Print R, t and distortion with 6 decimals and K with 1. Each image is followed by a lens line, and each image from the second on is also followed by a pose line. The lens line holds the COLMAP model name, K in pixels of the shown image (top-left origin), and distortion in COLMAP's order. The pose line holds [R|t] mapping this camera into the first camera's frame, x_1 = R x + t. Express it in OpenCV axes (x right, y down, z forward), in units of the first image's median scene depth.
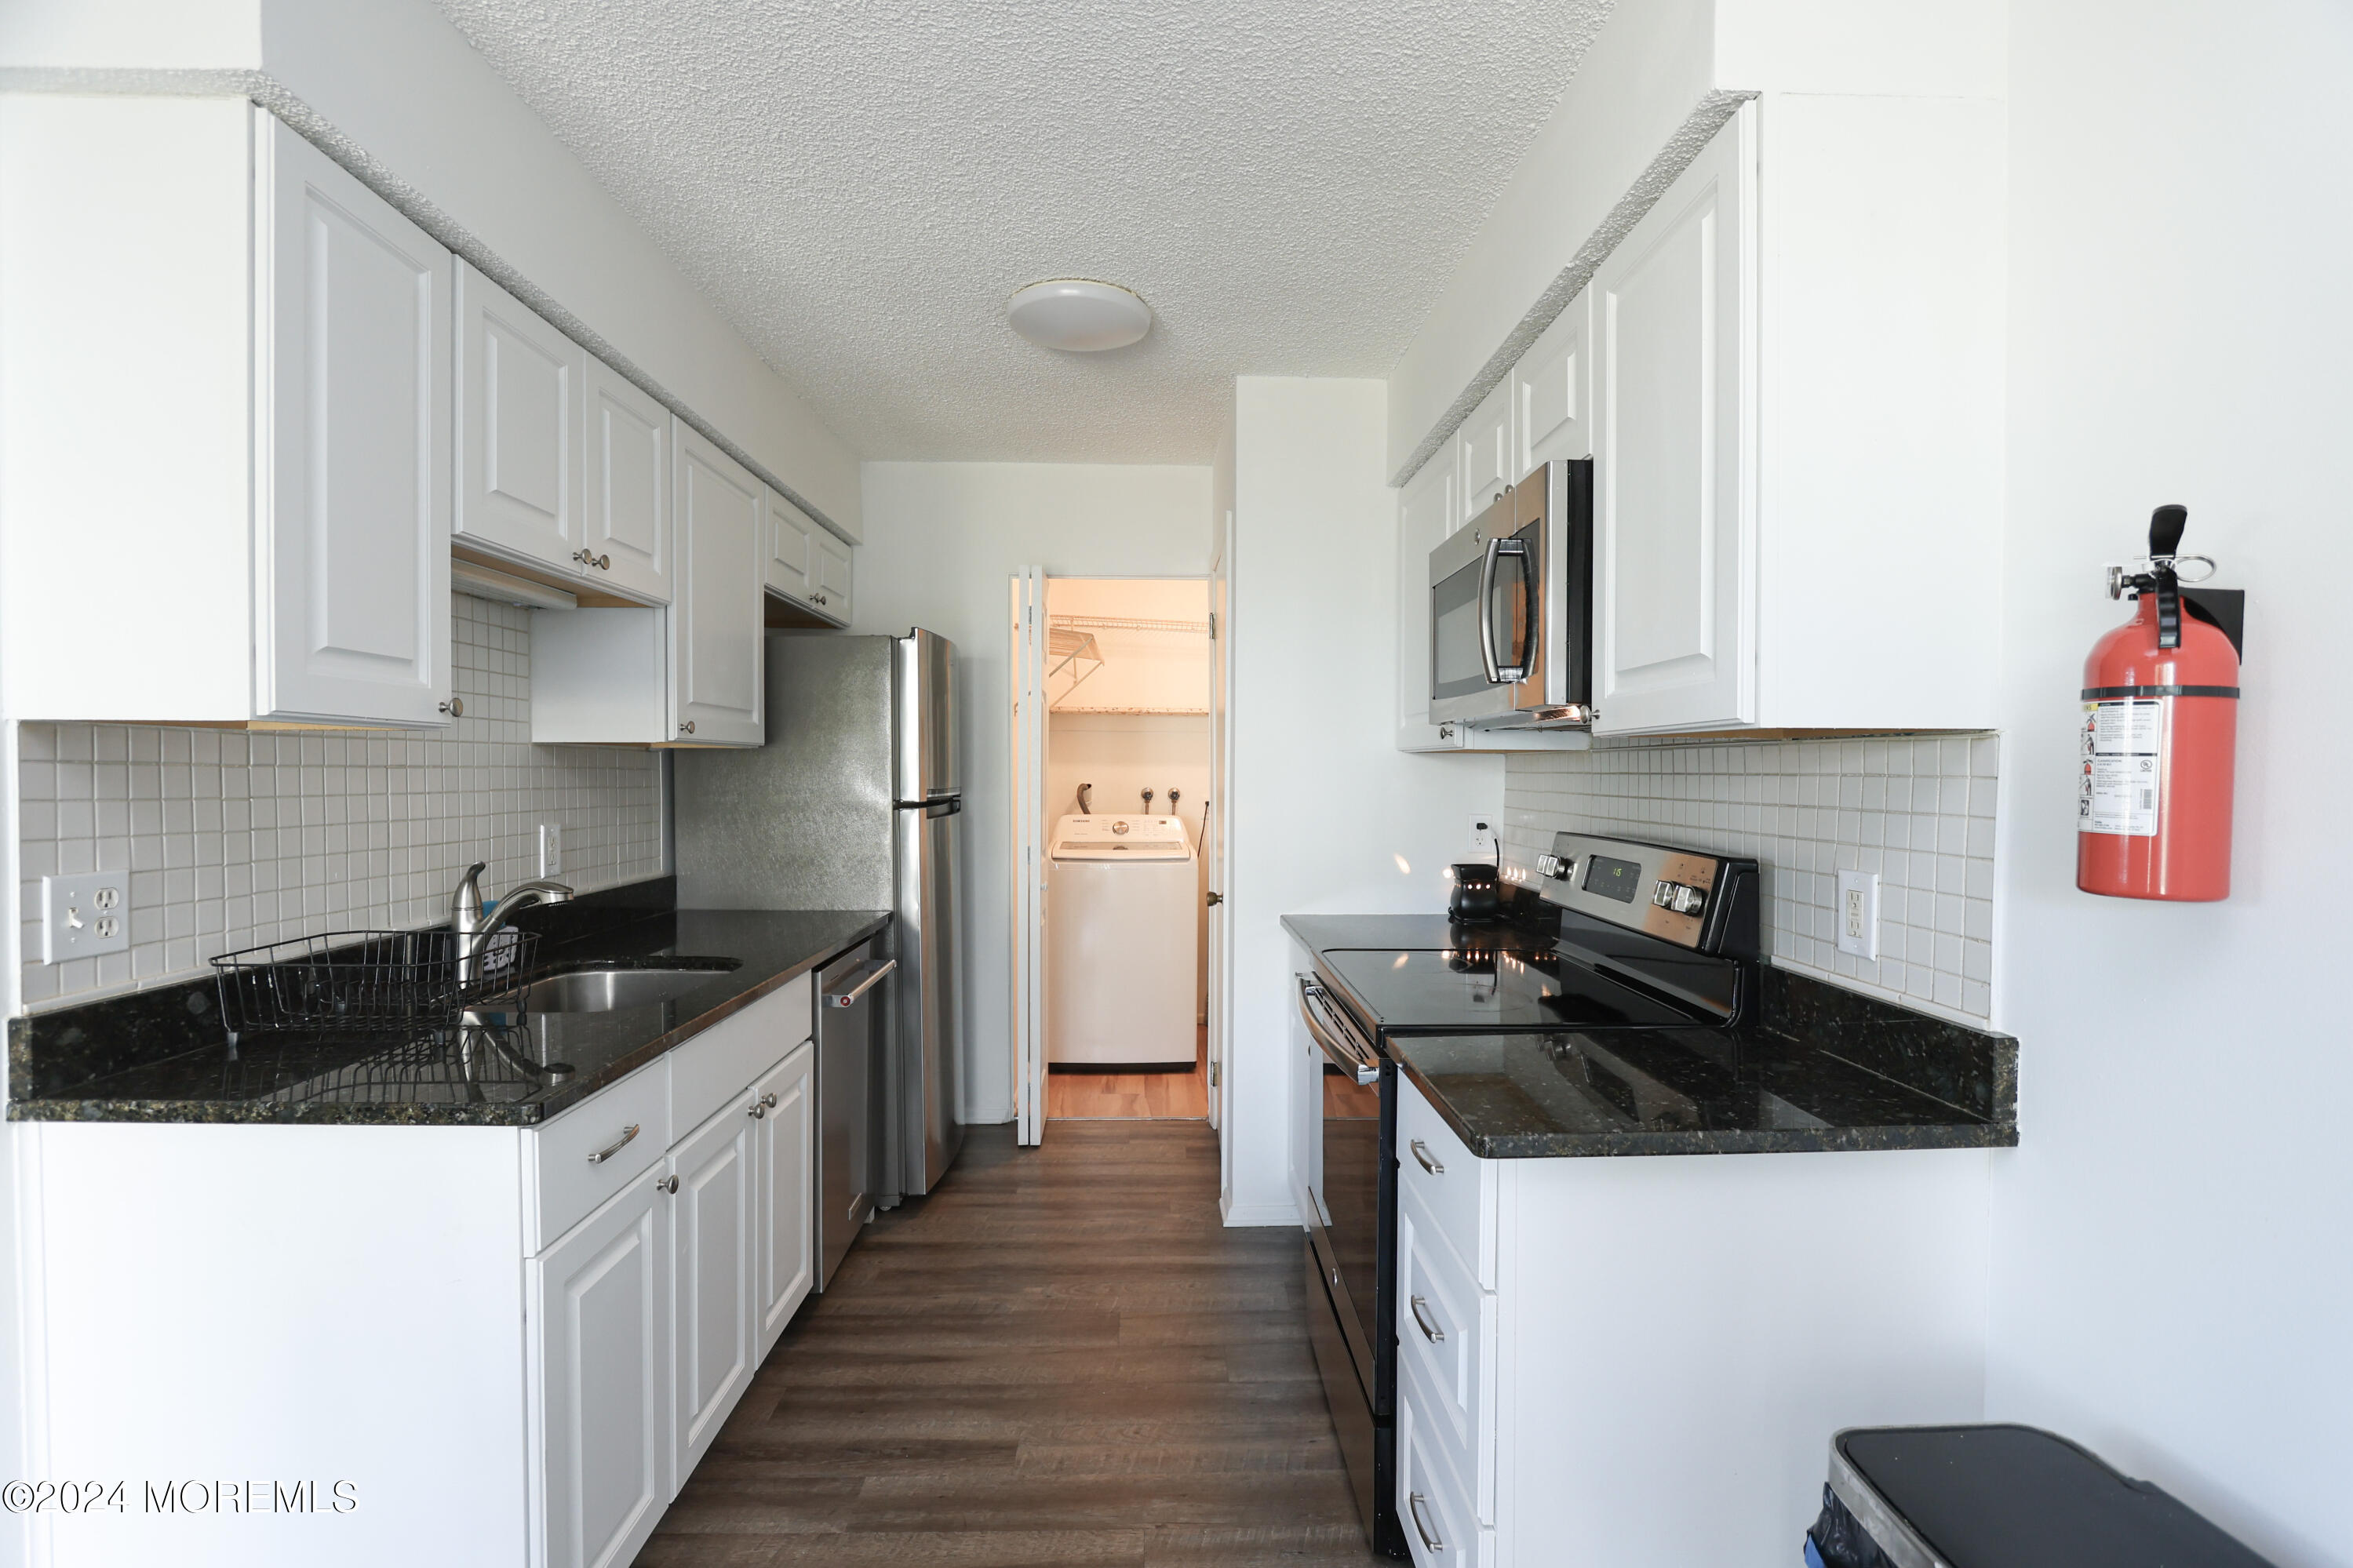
lens RADIAL K [[1066.7, 0, 1192.7], [0, 1066.7, 795.9], [0, 0, 1]] dist [-0.010843, -0.000374]
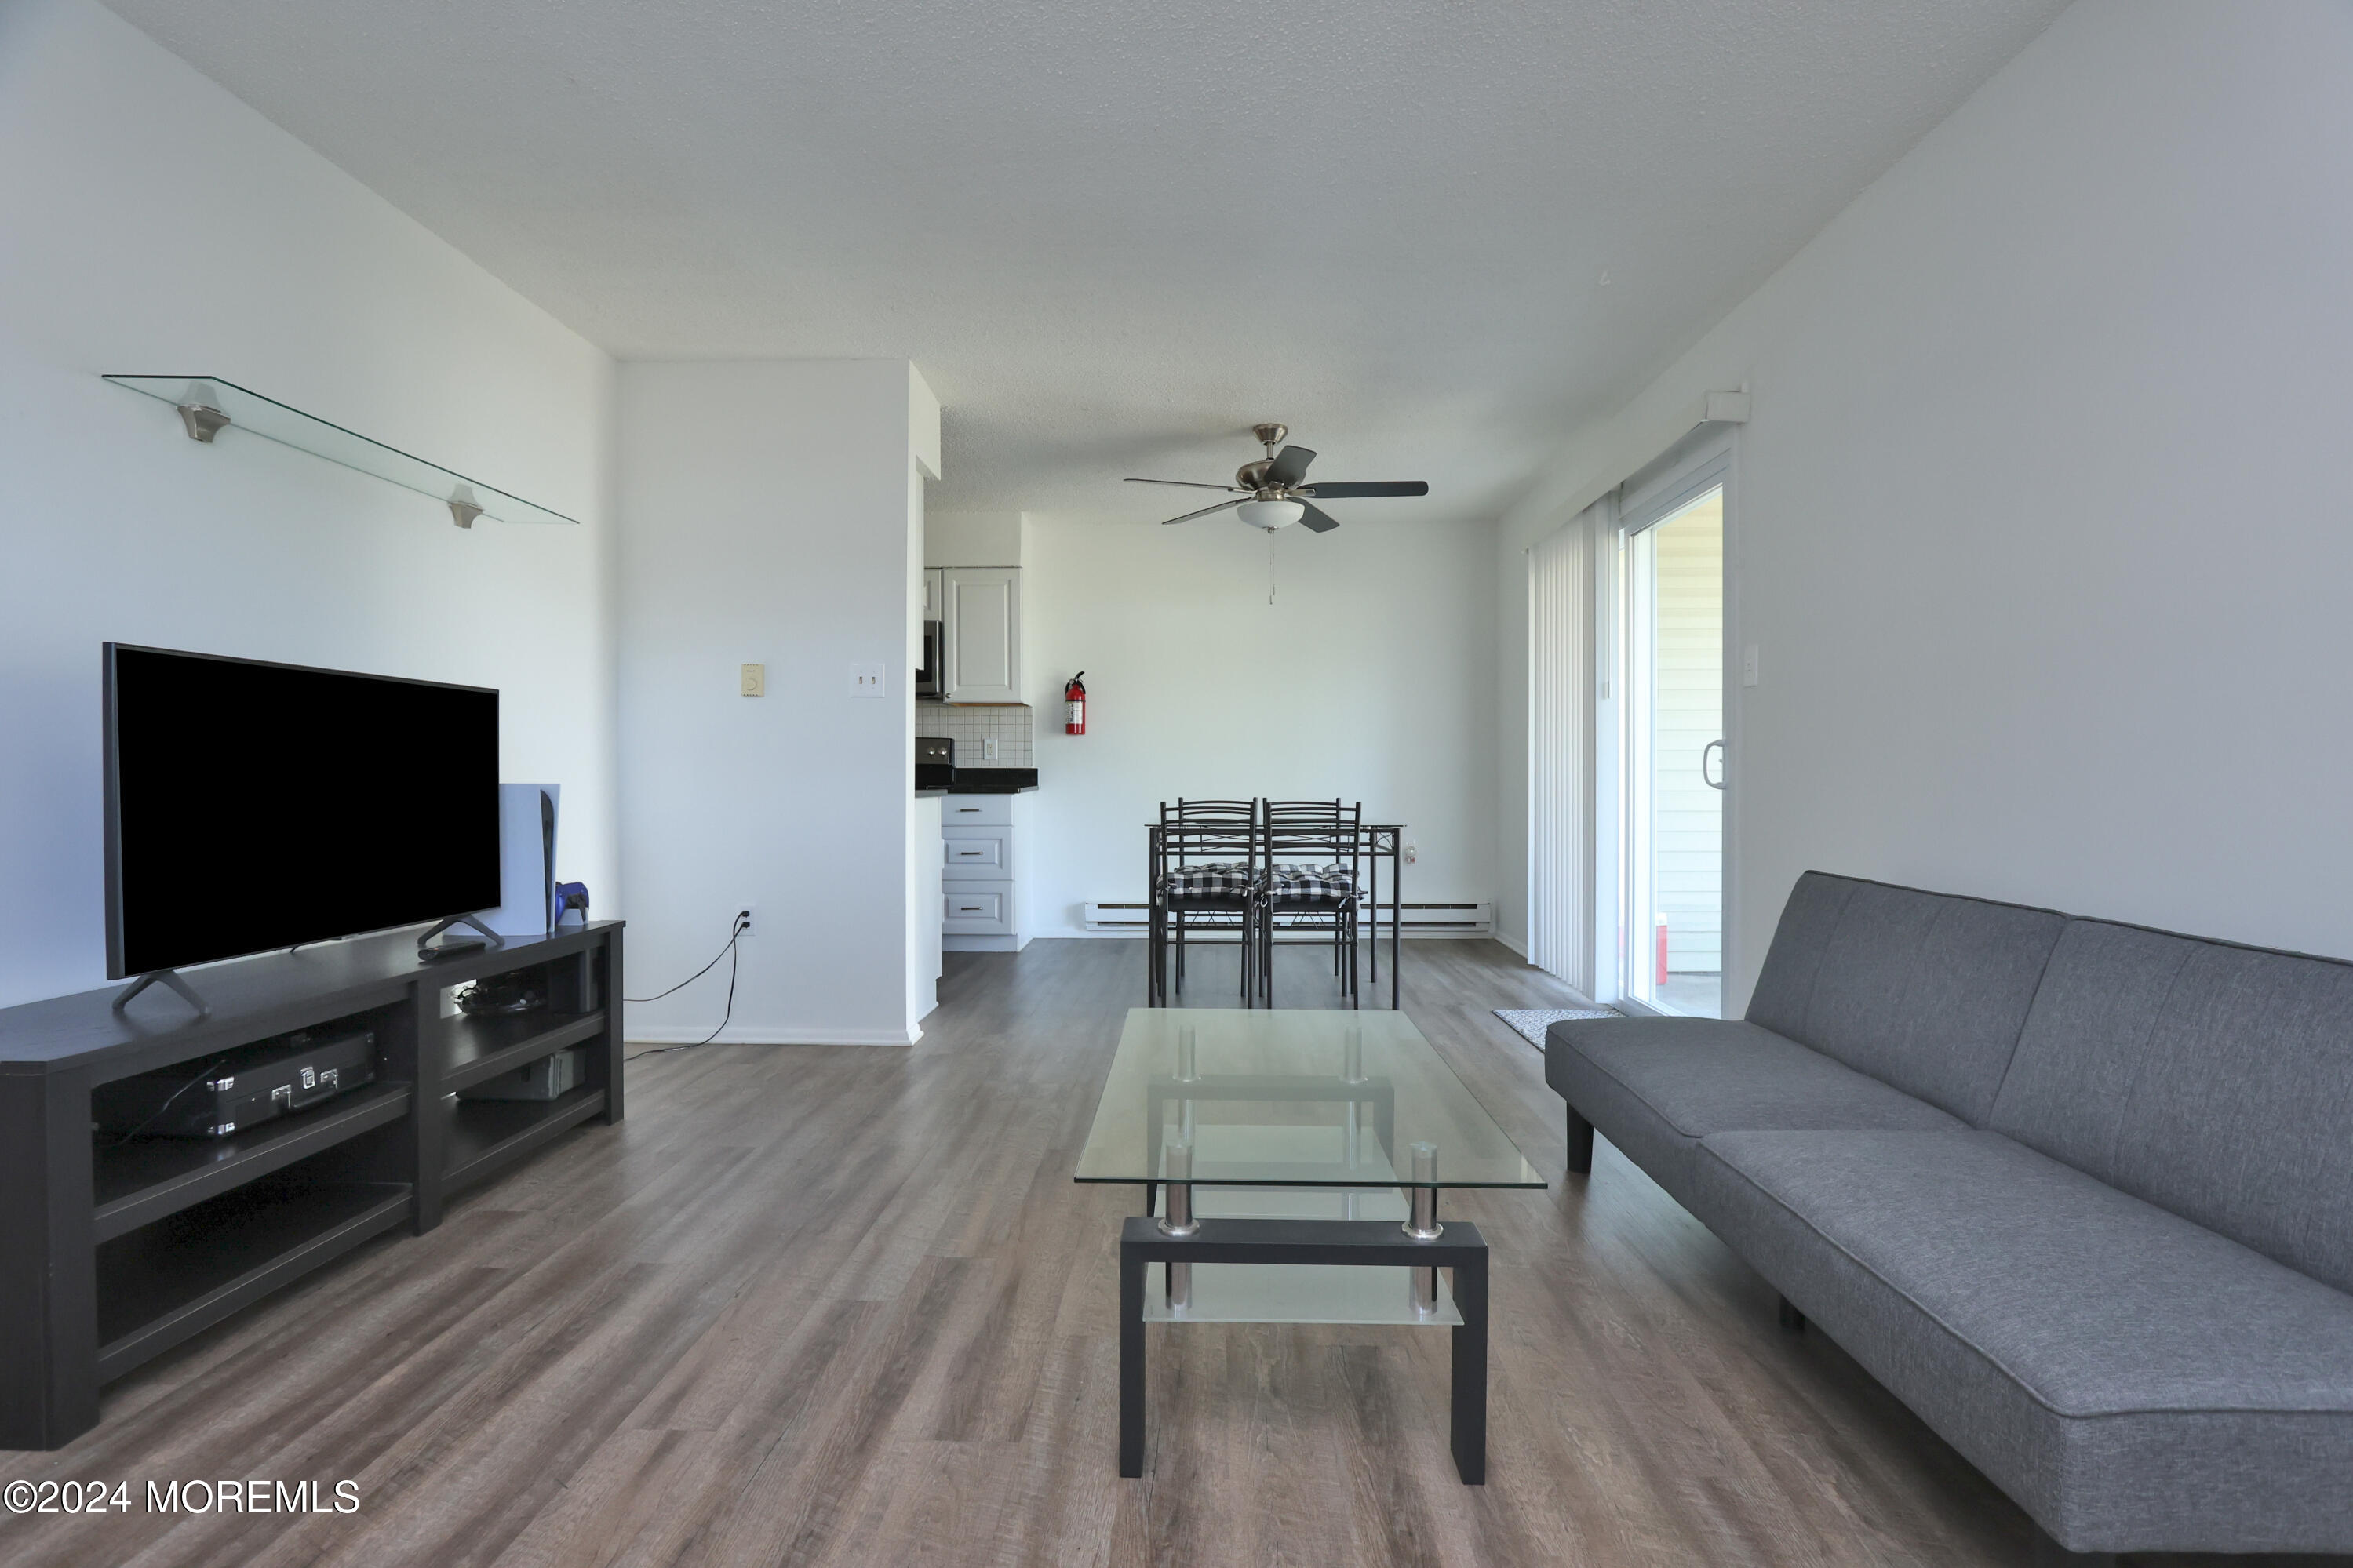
lens RADIAL K [[1095.6, 0, 1180.9], [0, 1095.6, 787.6], [0, 0, 1]] dist [-0.012685, 0.000170]
pose [[0.066645, -0.015499, 0.997656, -2.683524], [0.022416, 0.999650, 0.014032, 0.164415], [-0.997525, 0.021428, 0.066969, -0.004201]]
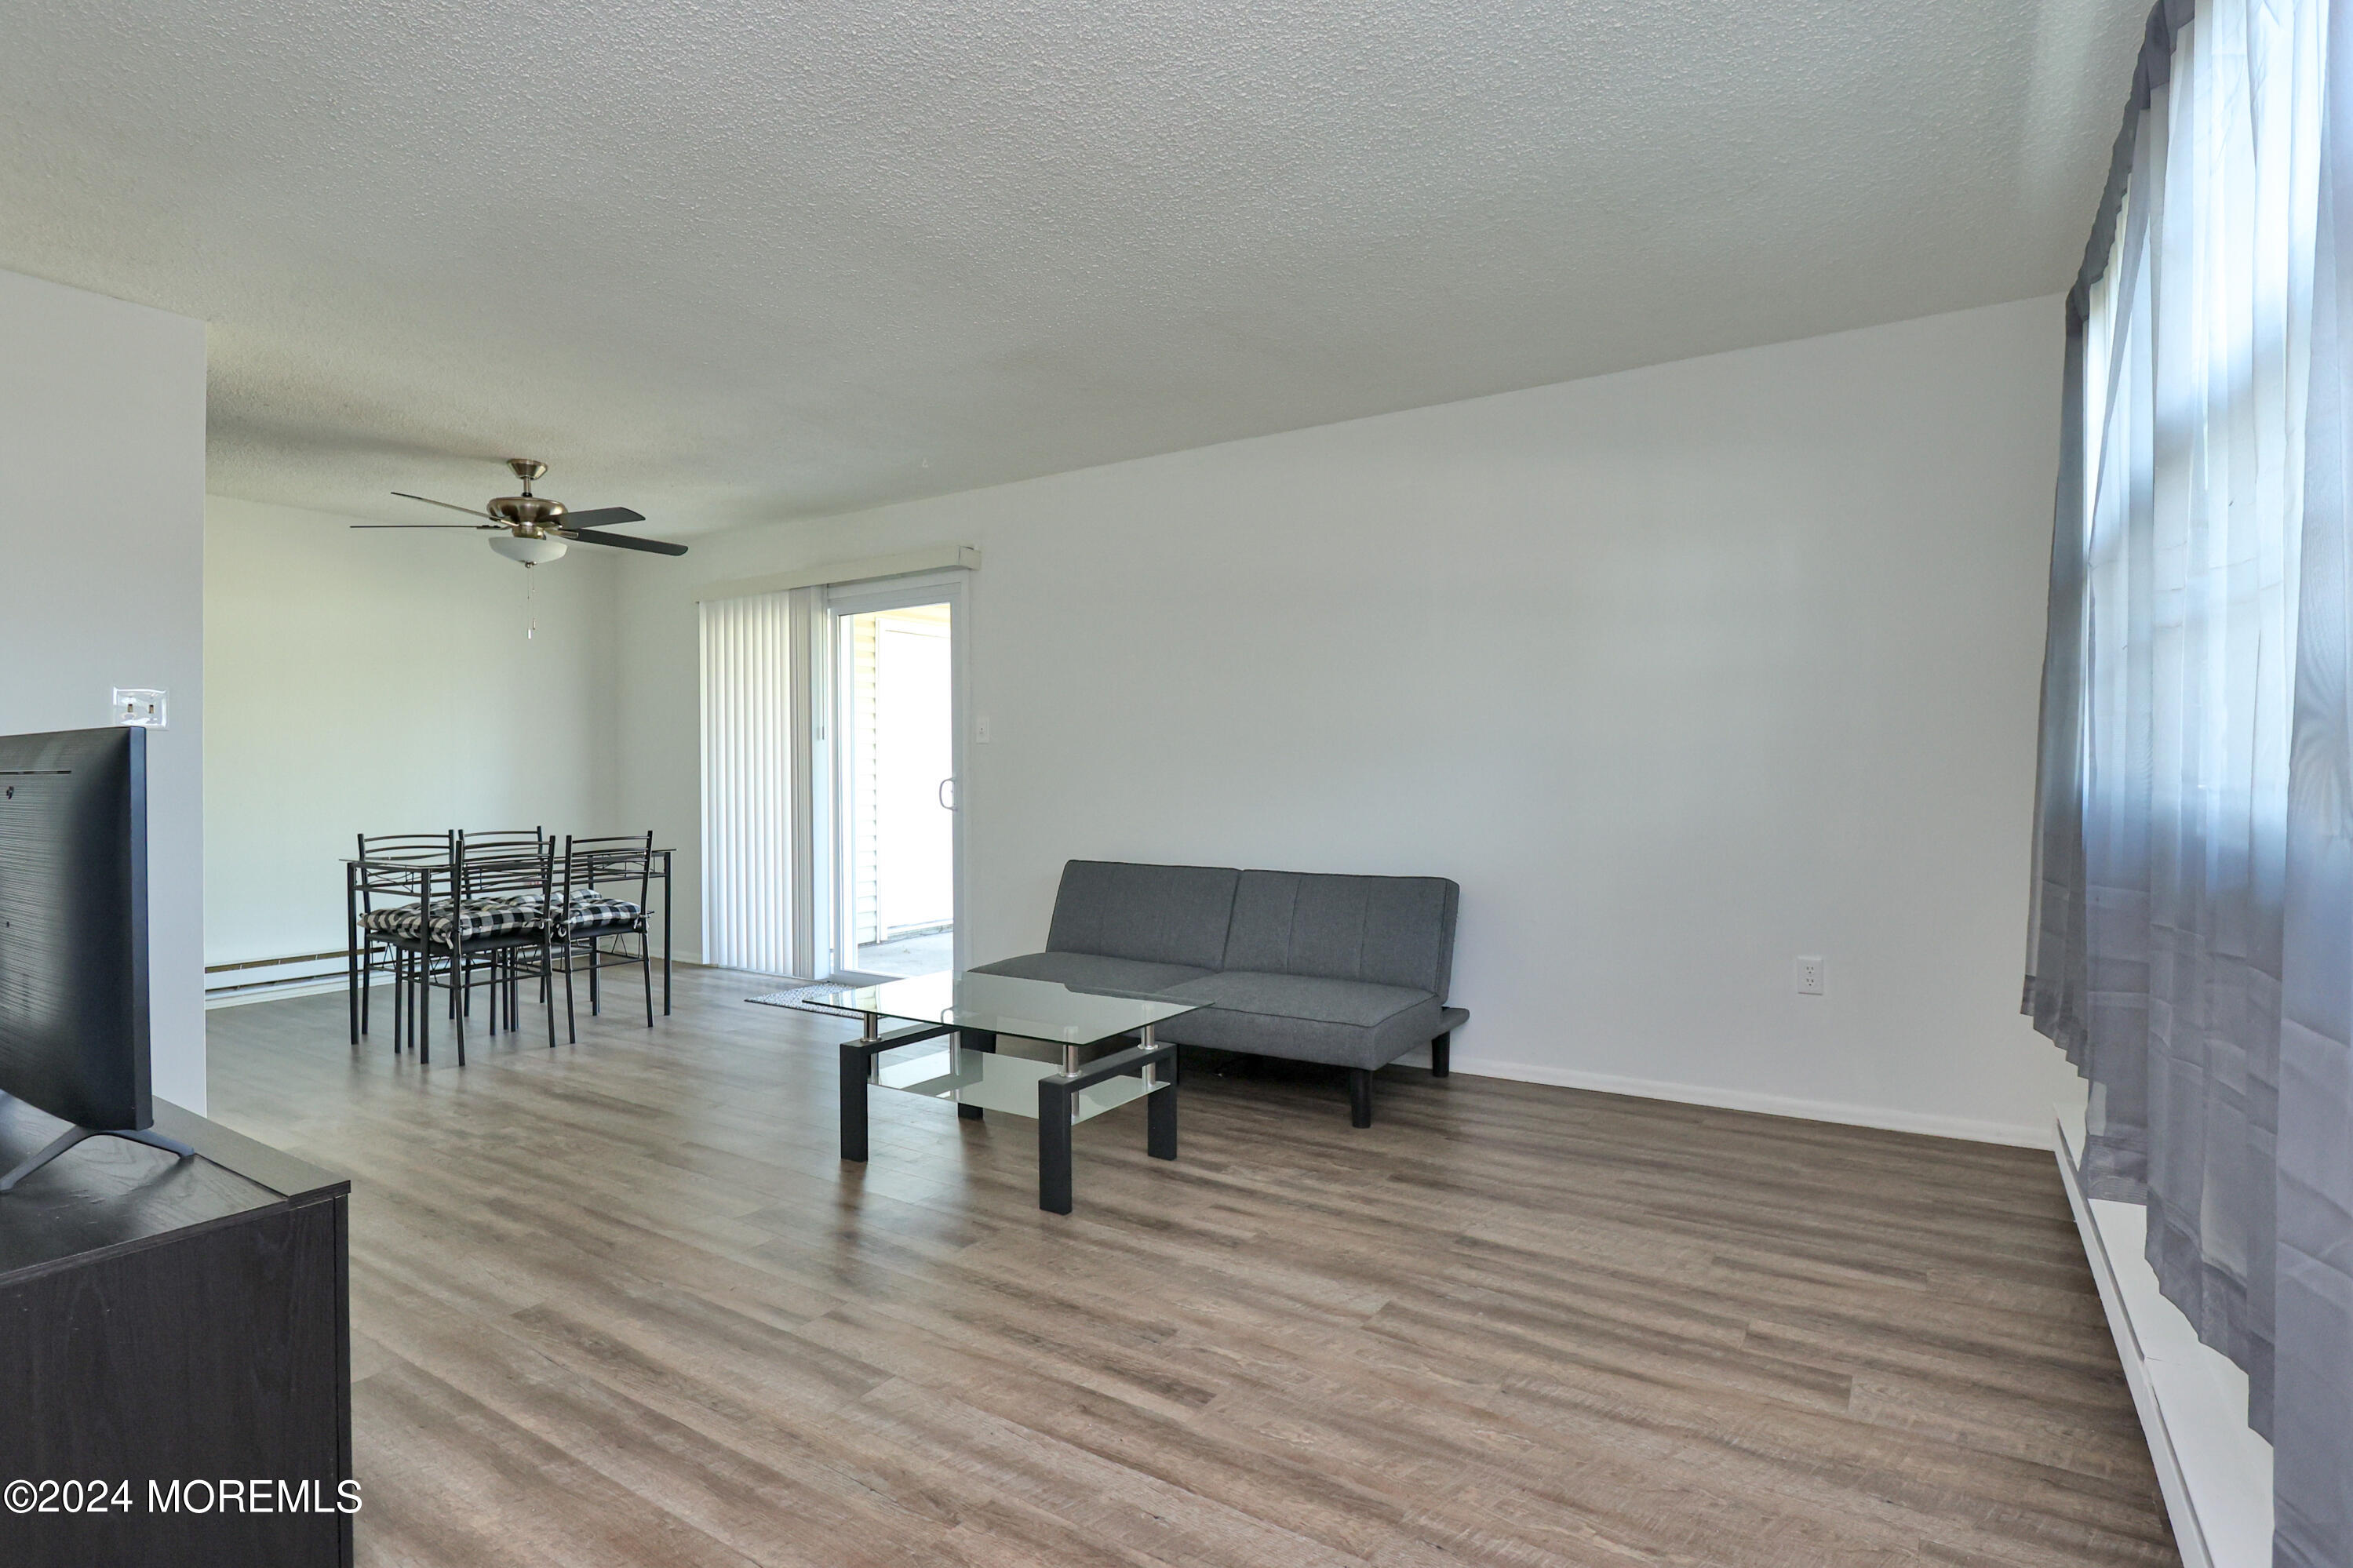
lens RADIAL K [[1127.8, 0, 1176.5], [0, 1127.8, 784.0], [0, 0, 1]] dist [0.000456, 0.000072]
pose [[-0.808526, -0.008553, 0.588398, -2.880236], [0.014239, 0.999317, 0.034092, 0.063929], [-0.588288, 0.035942, -0.807852, 1.076717]]
